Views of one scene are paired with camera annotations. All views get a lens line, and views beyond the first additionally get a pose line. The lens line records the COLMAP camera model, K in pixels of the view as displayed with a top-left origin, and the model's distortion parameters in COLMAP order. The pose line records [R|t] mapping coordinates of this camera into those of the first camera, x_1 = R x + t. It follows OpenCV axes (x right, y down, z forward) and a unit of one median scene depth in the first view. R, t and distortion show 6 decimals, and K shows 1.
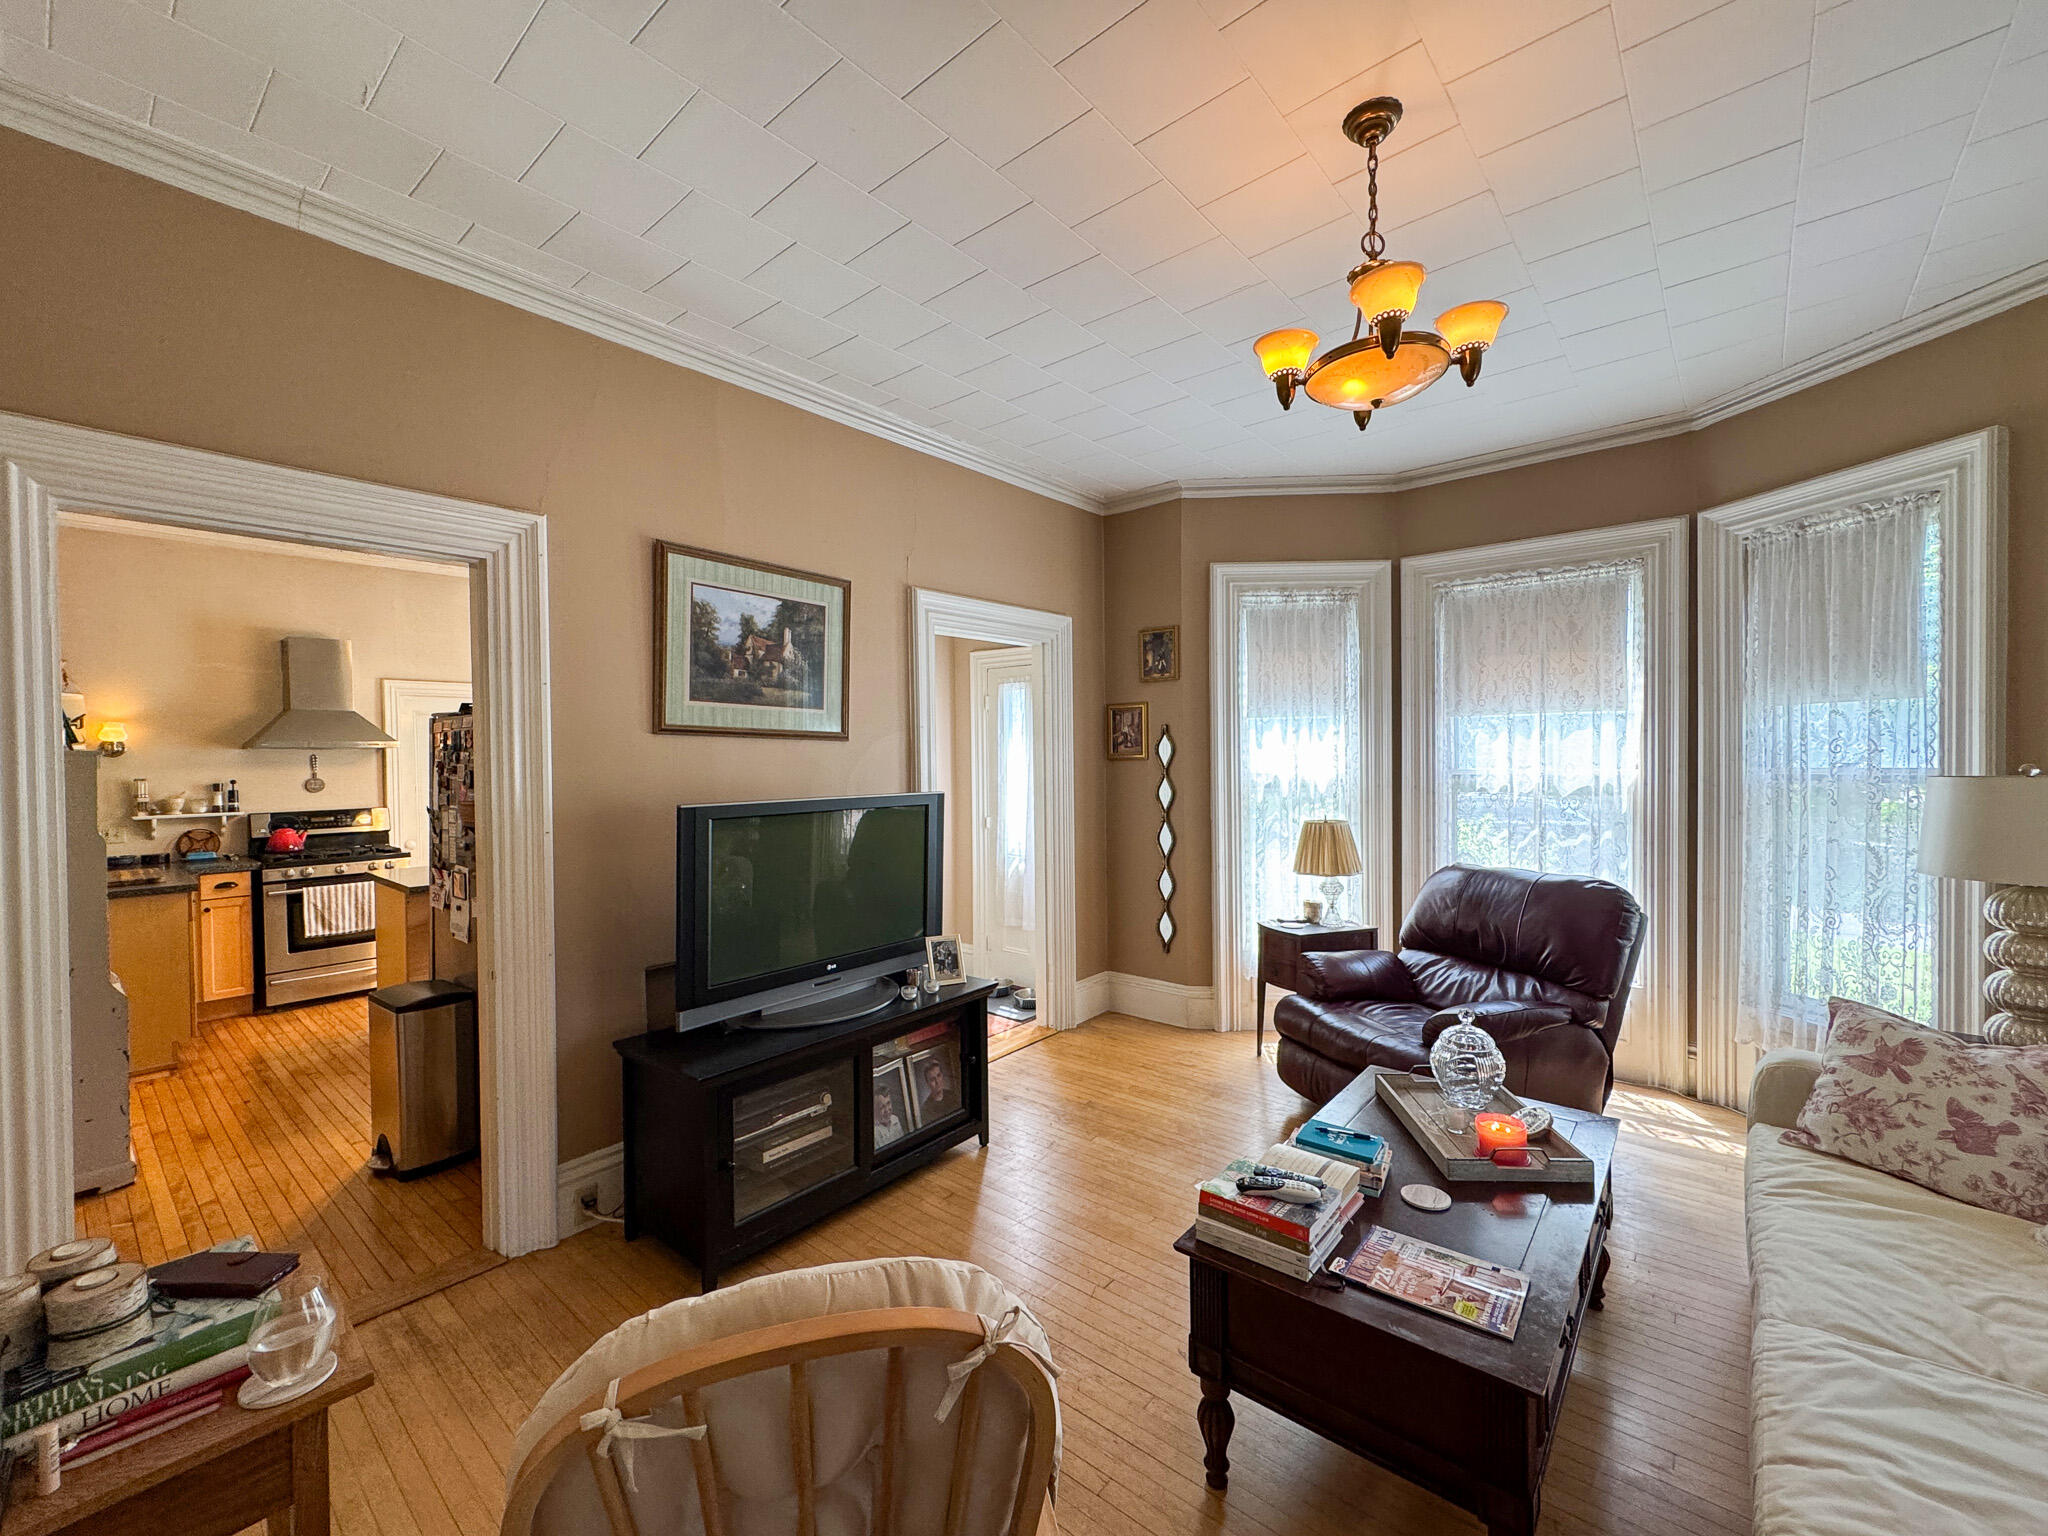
lens RADIAL K [[844.7, 0, 1031.5], [0, 844.7, 767.6], [0, 0, 1]] dist [-0.002469, 0.000059]
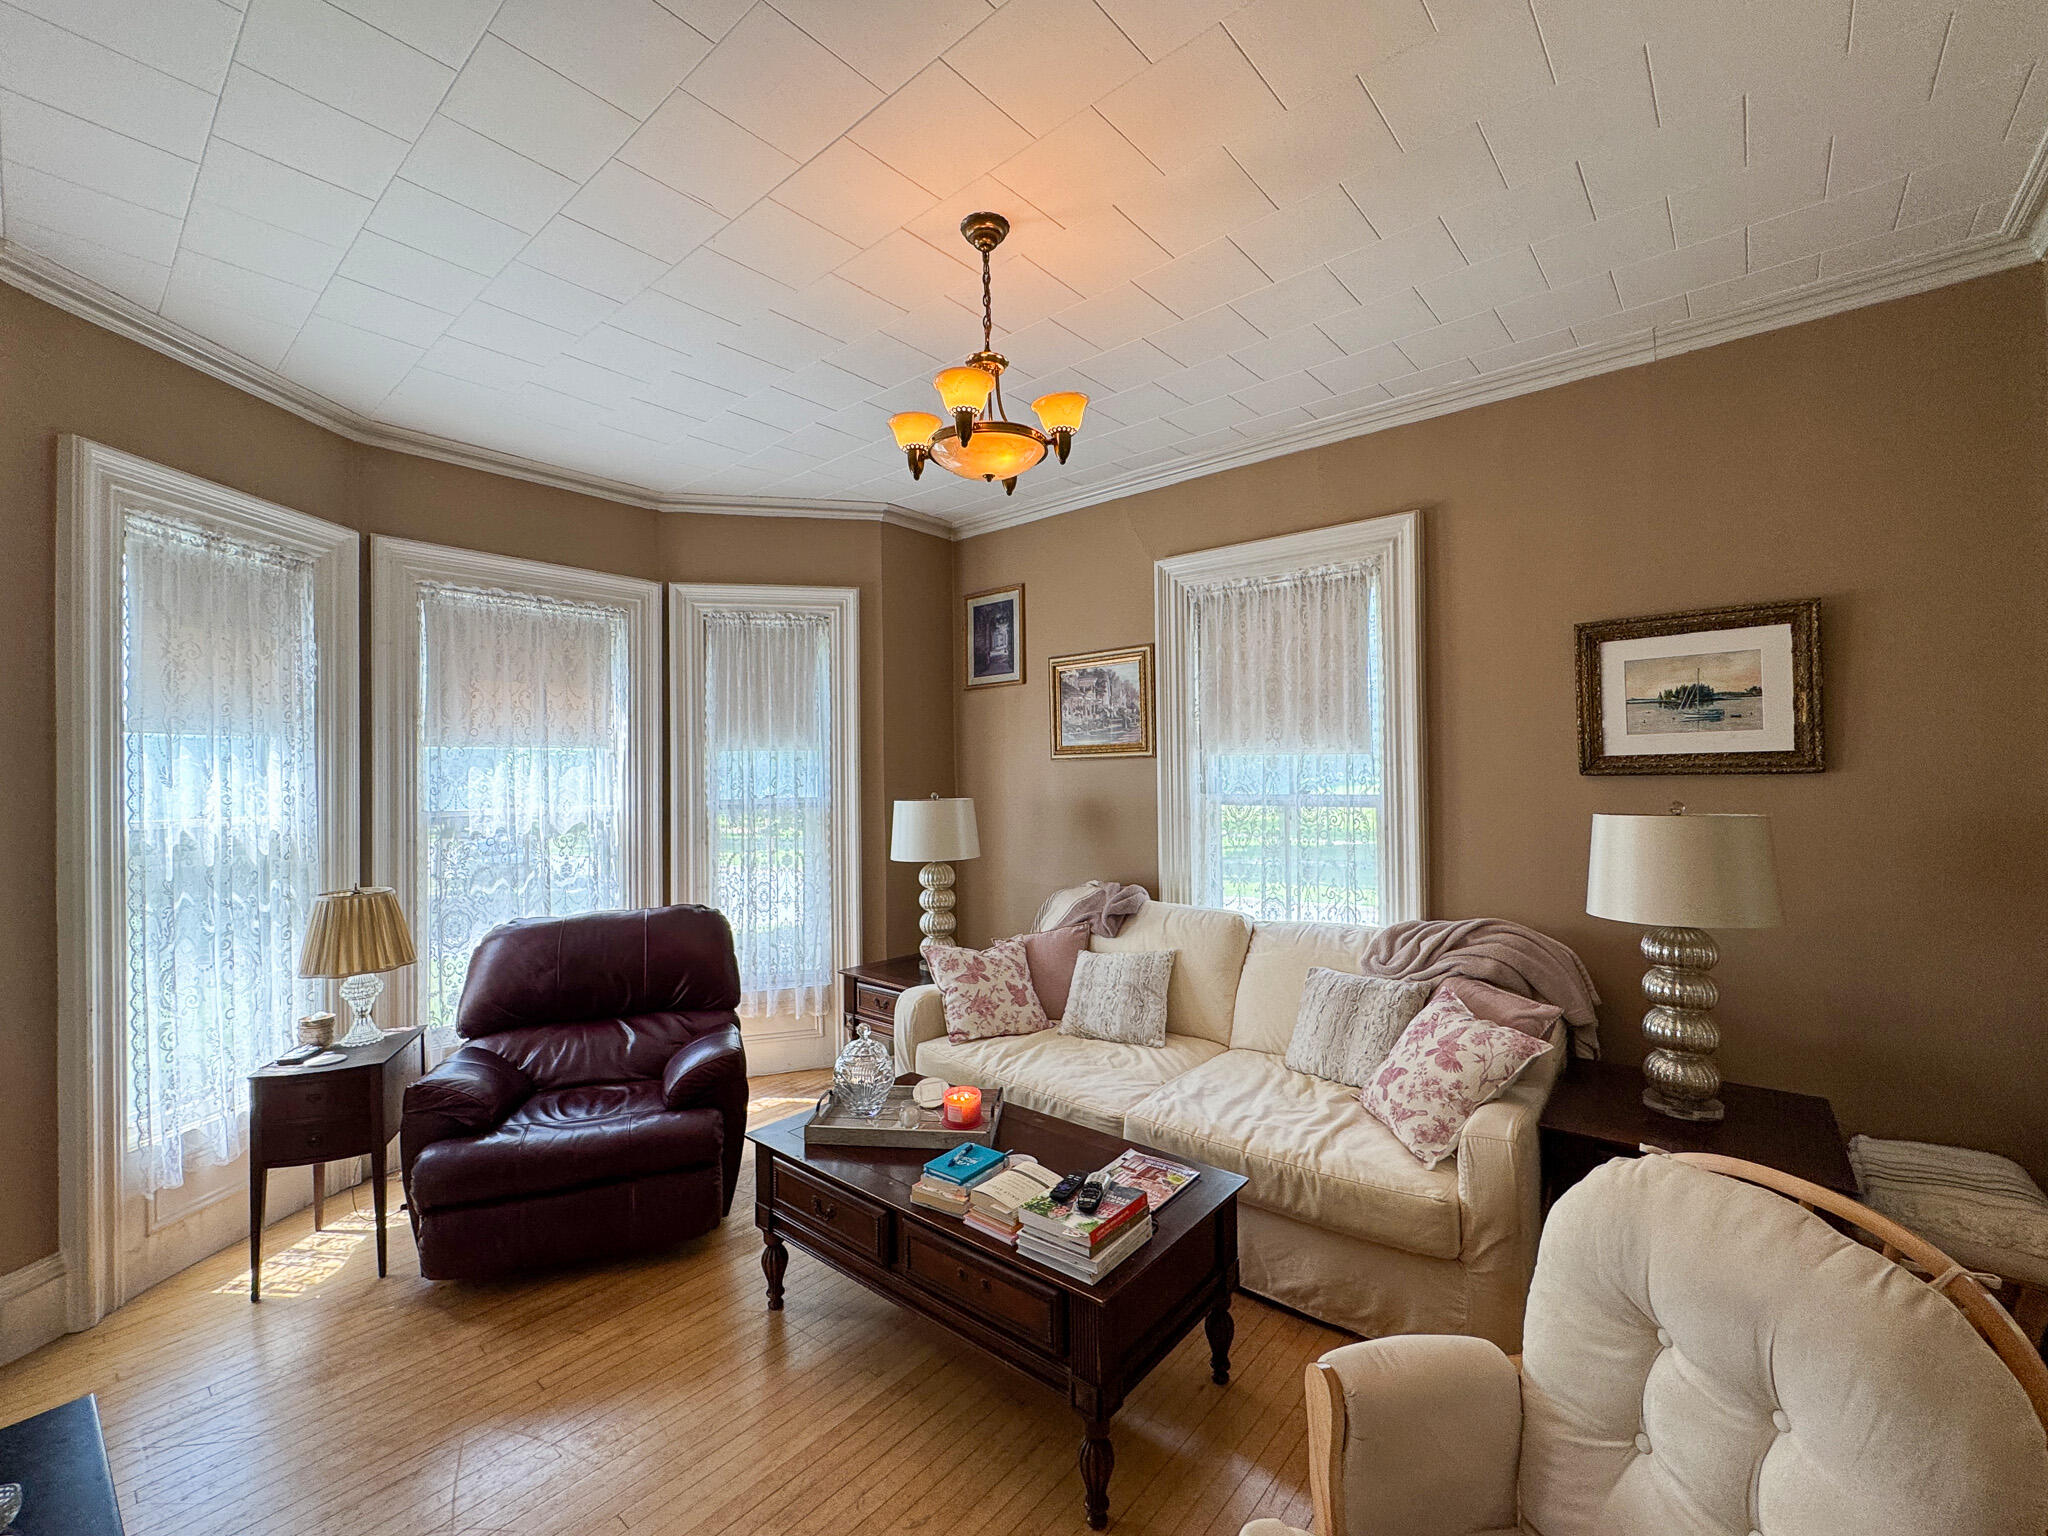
lens RADIAL K [[844.7, 0, 1034.6], [0, 844.7, 766.6], [0, 0, 1]] dist [-0.002469, 0.000059]
pose [[0.001210, 0.016339, 0.999866, -0.351341], [0.024874, 0.999557, -0.016364, -0.014708], [-0.999690, 0.024891, 0.000803, 0.467292]]
